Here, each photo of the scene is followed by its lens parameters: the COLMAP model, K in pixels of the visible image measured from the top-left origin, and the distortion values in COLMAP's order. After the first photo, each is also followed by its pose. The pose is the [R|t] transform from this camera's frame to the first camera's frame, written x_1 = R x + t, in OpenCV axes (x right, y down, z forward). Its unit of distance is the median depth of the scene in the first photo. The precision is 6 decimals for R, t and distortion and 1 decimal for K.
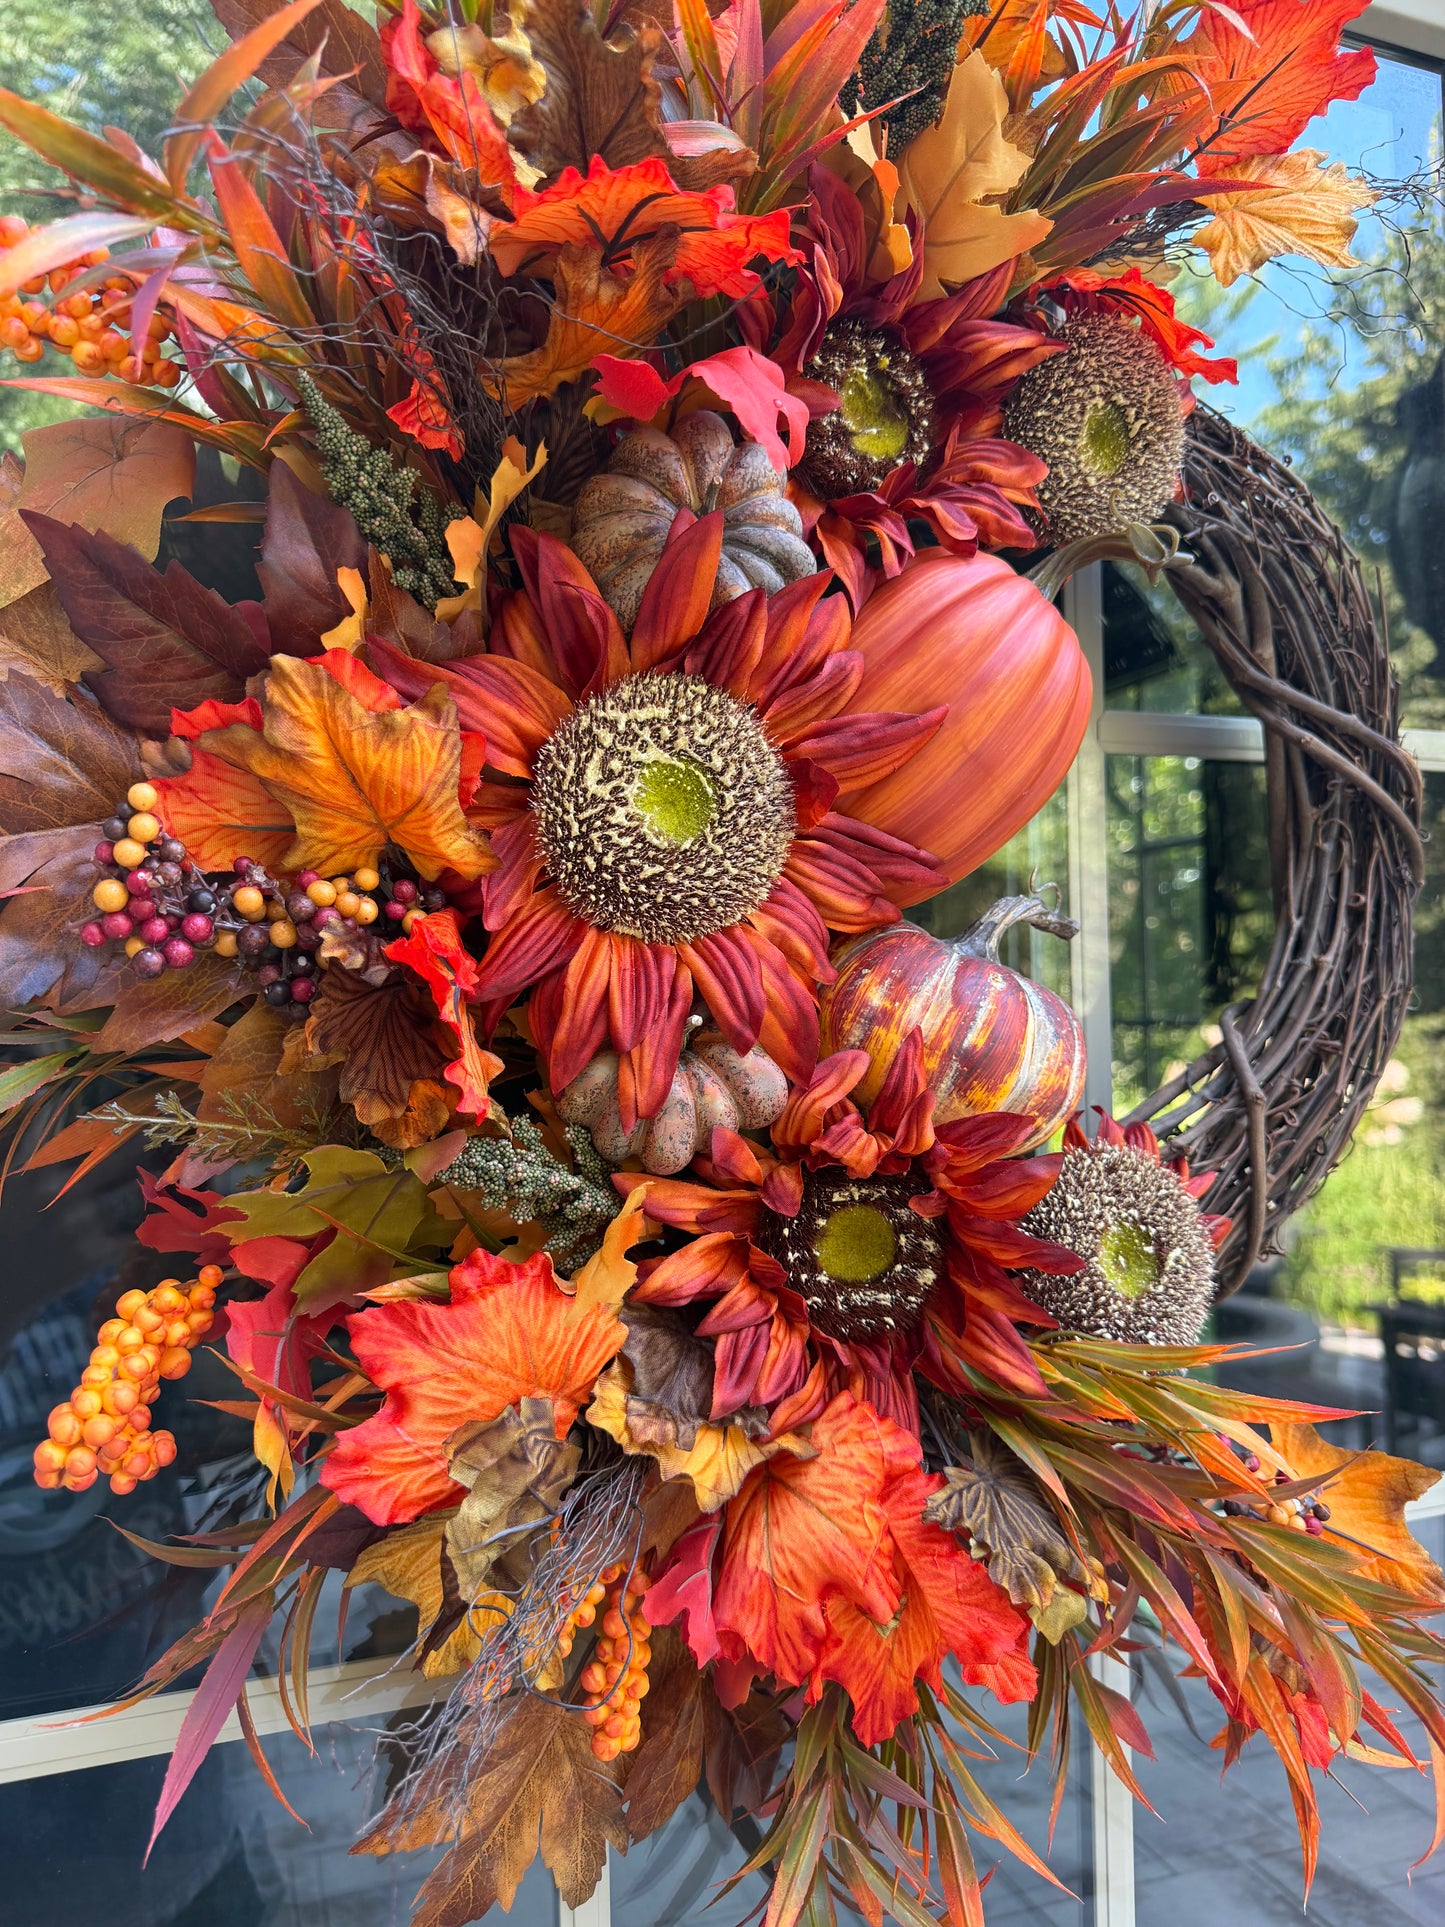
lens RADIAL K [[1369.5, 0, 715.0], [0, 1369.5, 964.4], [0, 0, 1]] dist [0.040295, -0.102102]
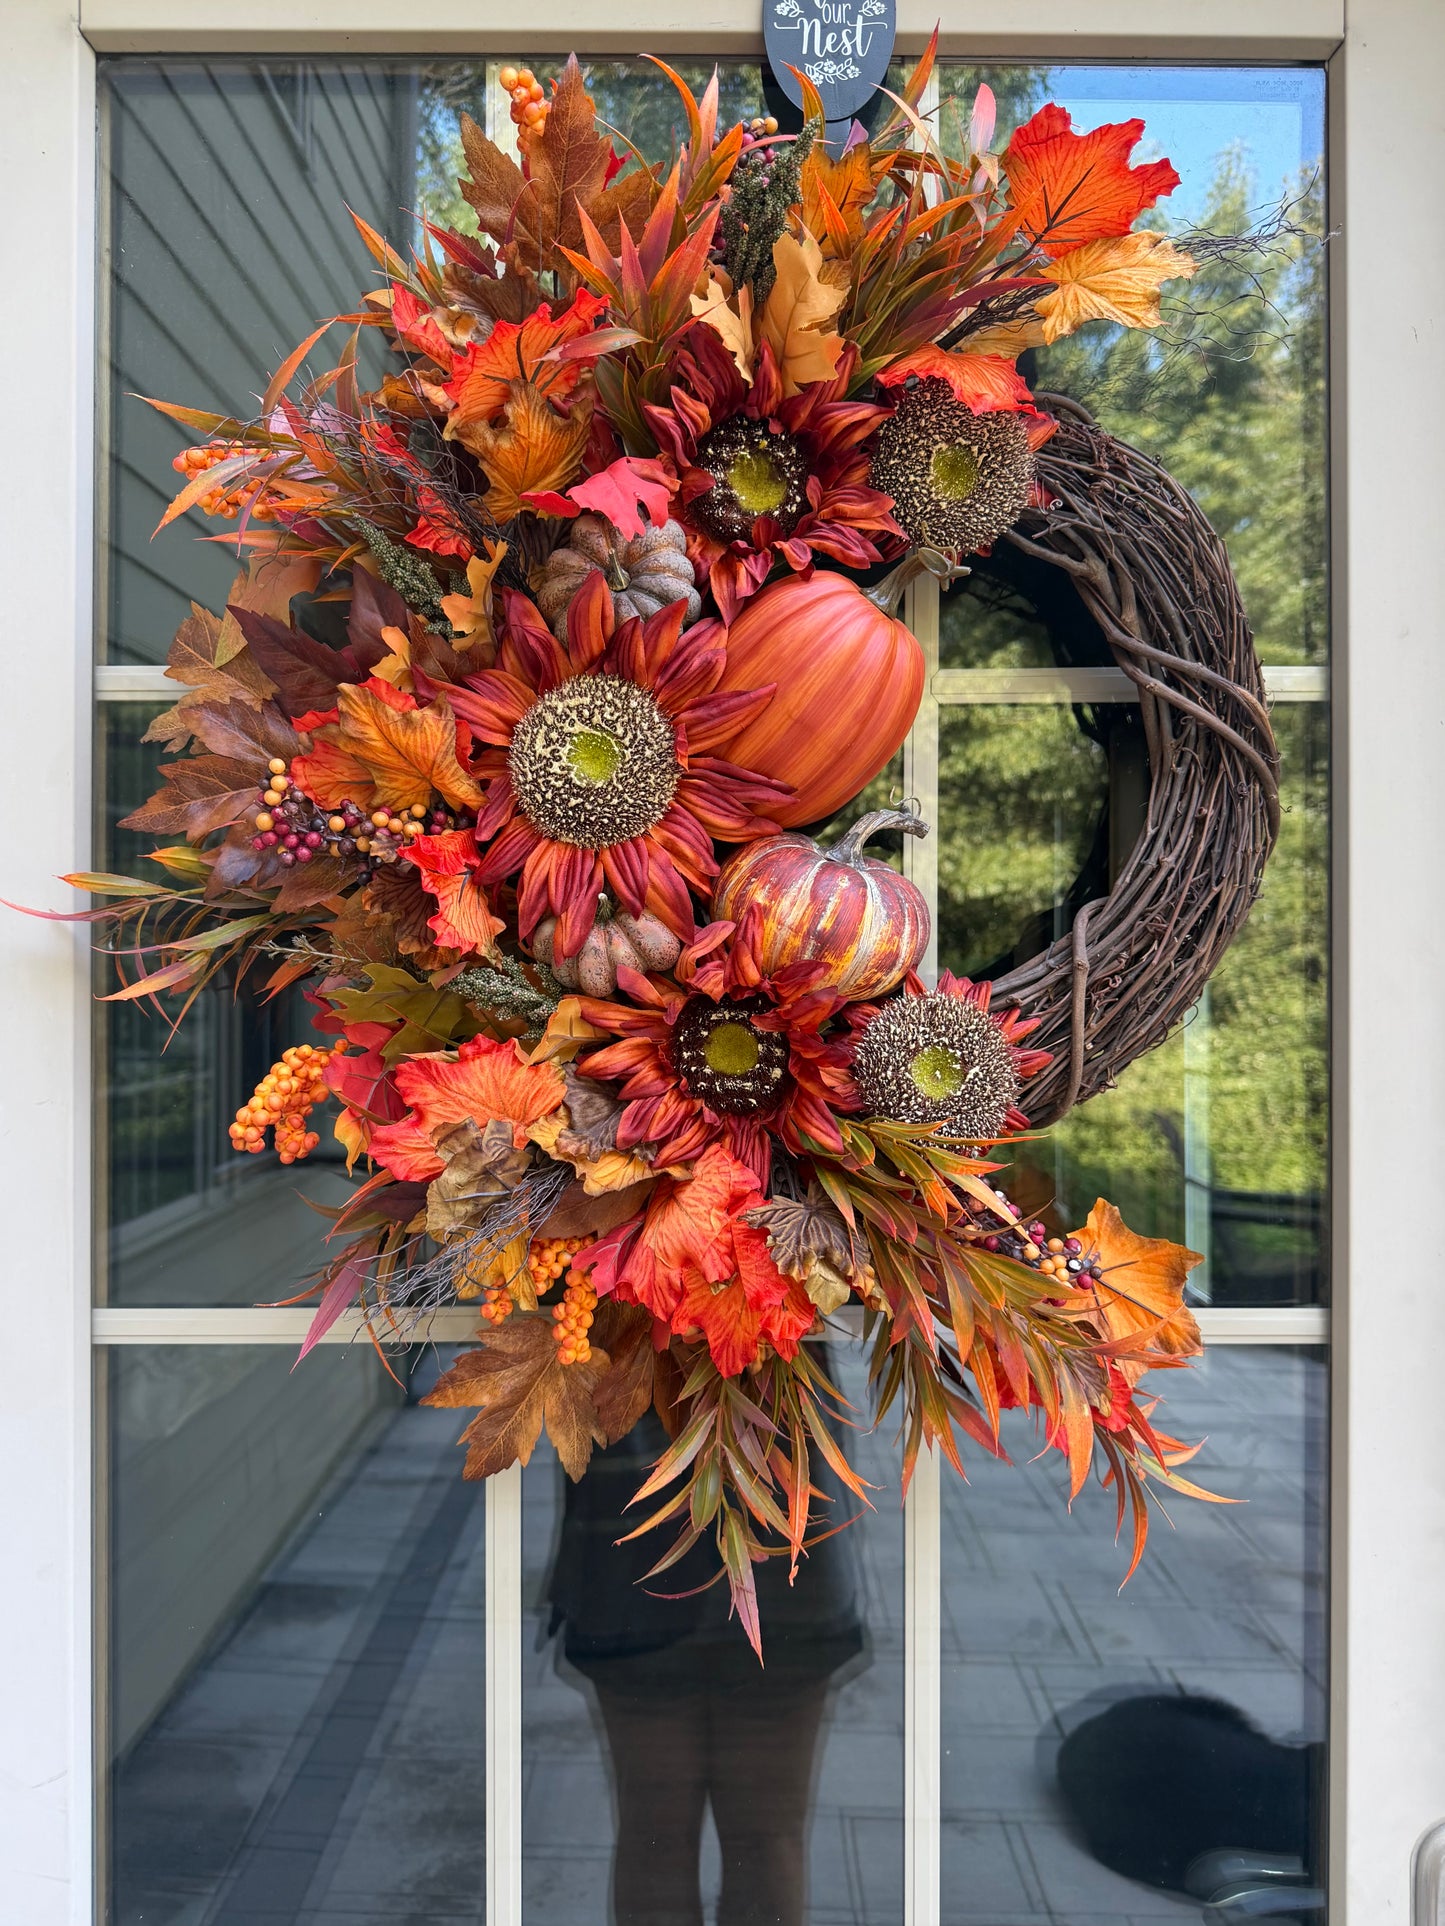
lens RADIAL K [[1385.7, 0, 728.3], [0, 1385.7, 960.9], [0, 0, 1]] dist [0.046714, -0.096824]
pose [[0.942714, 0.014556, -0.333283, 0.643454], [-0.001246, 0.999194, 0.040115, 0.050168], [0.333599, -0.037402, 0.941973, -0.451904]]
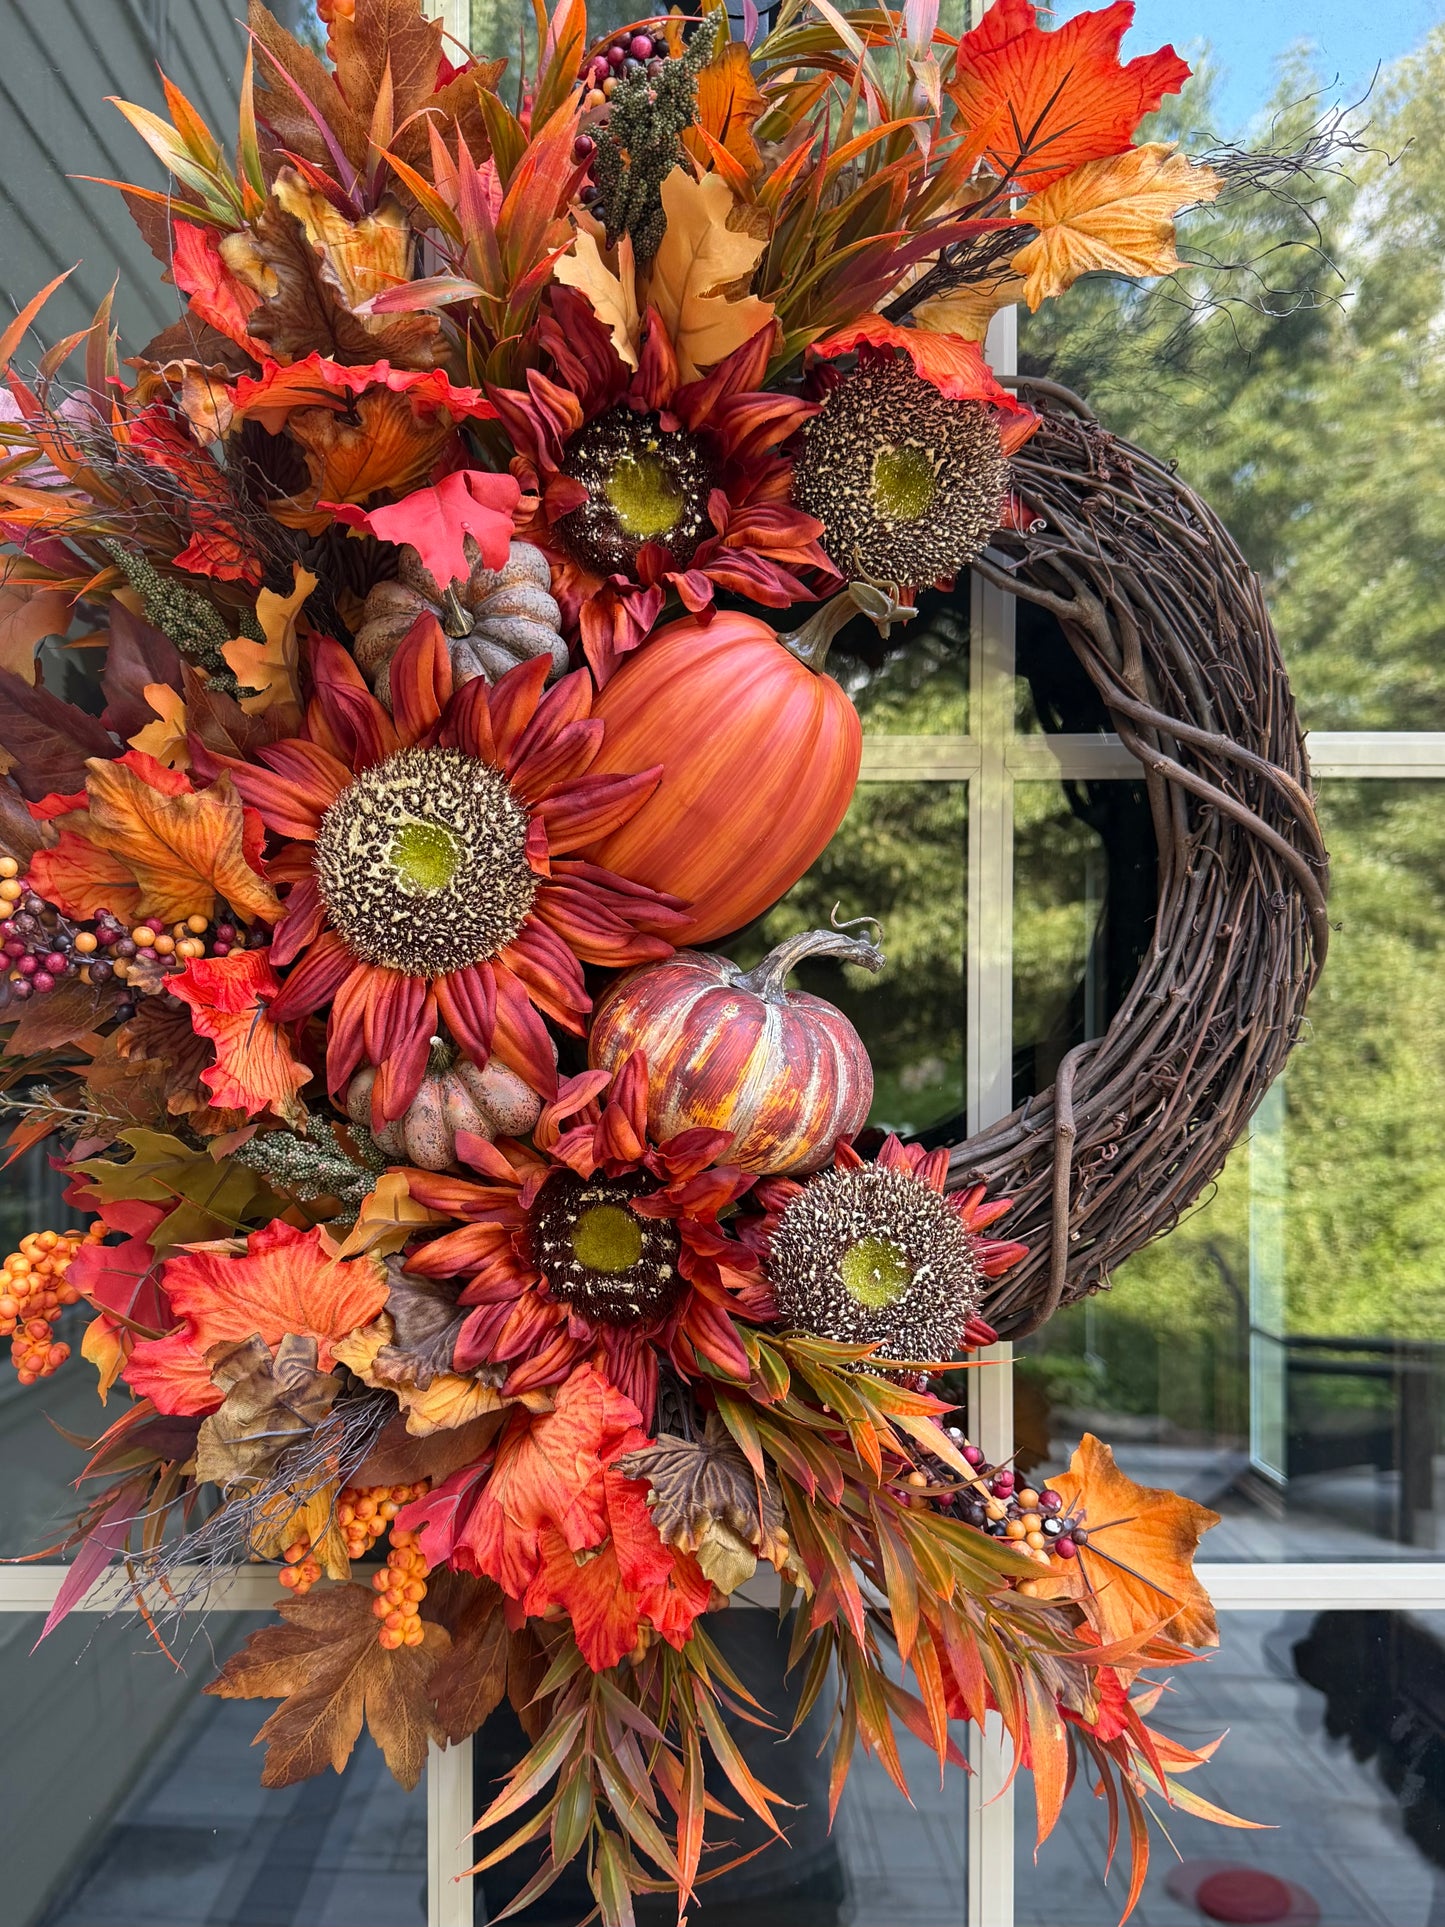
lens RADIAL K [[1701.4, 0, 676.8], [0, 1701.4, 1059.3], [0, 0, 1]] dist [0.062897, -0.140787]
pose [[0.944390, 0.022362, -0.328065, 0.662333], [-0.006816, 0.998802, 0.048459, -0.016073], [0.328756, -0.043528, 0.943411, -0.334811]]
